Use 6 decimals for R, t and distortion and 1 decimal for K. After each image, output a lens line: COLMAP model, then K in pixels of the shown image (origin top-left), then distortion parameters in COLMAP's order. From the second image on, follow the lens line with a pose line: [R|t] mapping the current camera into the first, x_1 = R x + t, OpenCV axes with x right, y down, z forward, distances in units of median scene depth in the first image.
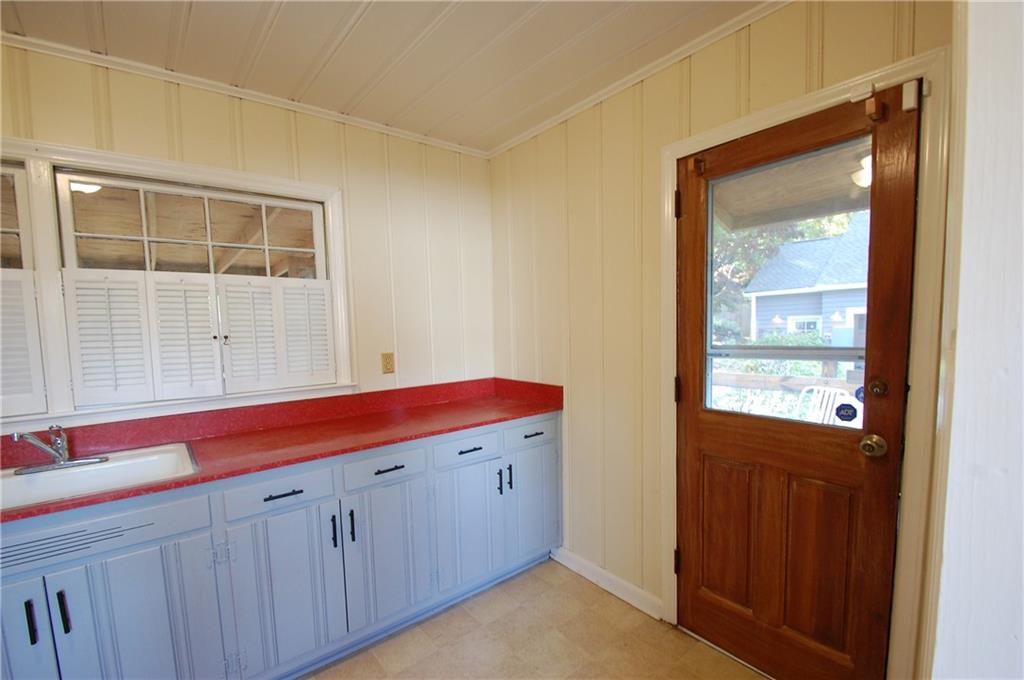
lens RADIAL K [[446.6, 0, 509.7], [0, 446.6, 366.1], [0, 0, 1]] dist [-0.020291, -0.000625]
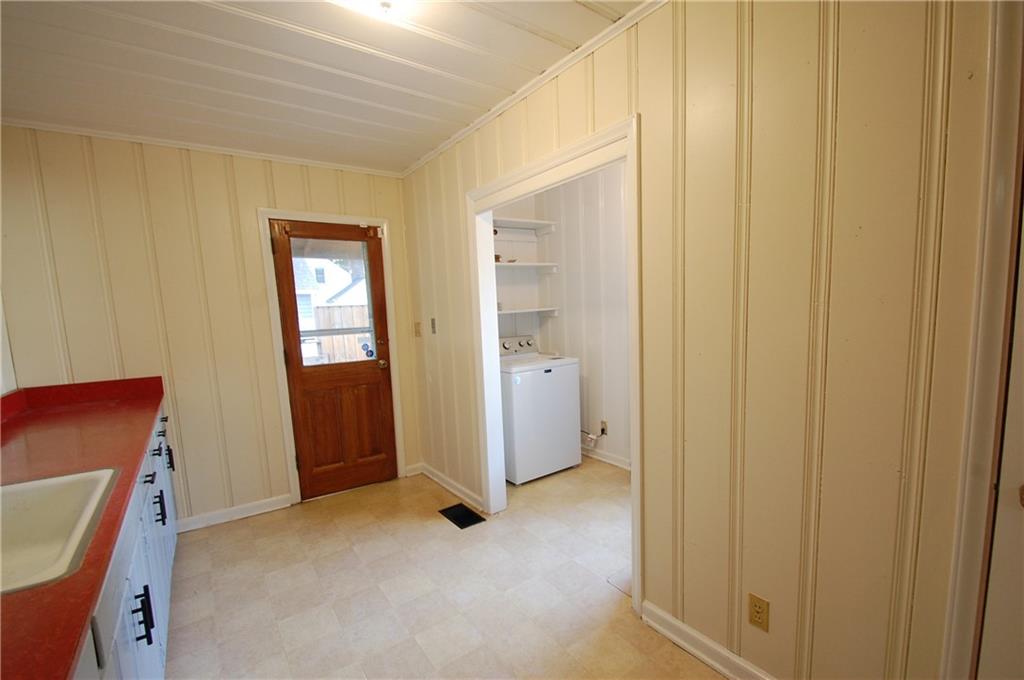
lens RADIAL K [[446.6, 0, 509.7], [0, 446.6, 366.1], [0, 0, 1]] dist [-0.020291, -0.000625]
pose [[0.049571, -0.098327, 0.993919, -1.310146], [0.118509, 0.988691, 0.091899, 0.030844], [-0.991715, 0.113233, 0.060663, 0.082387]]
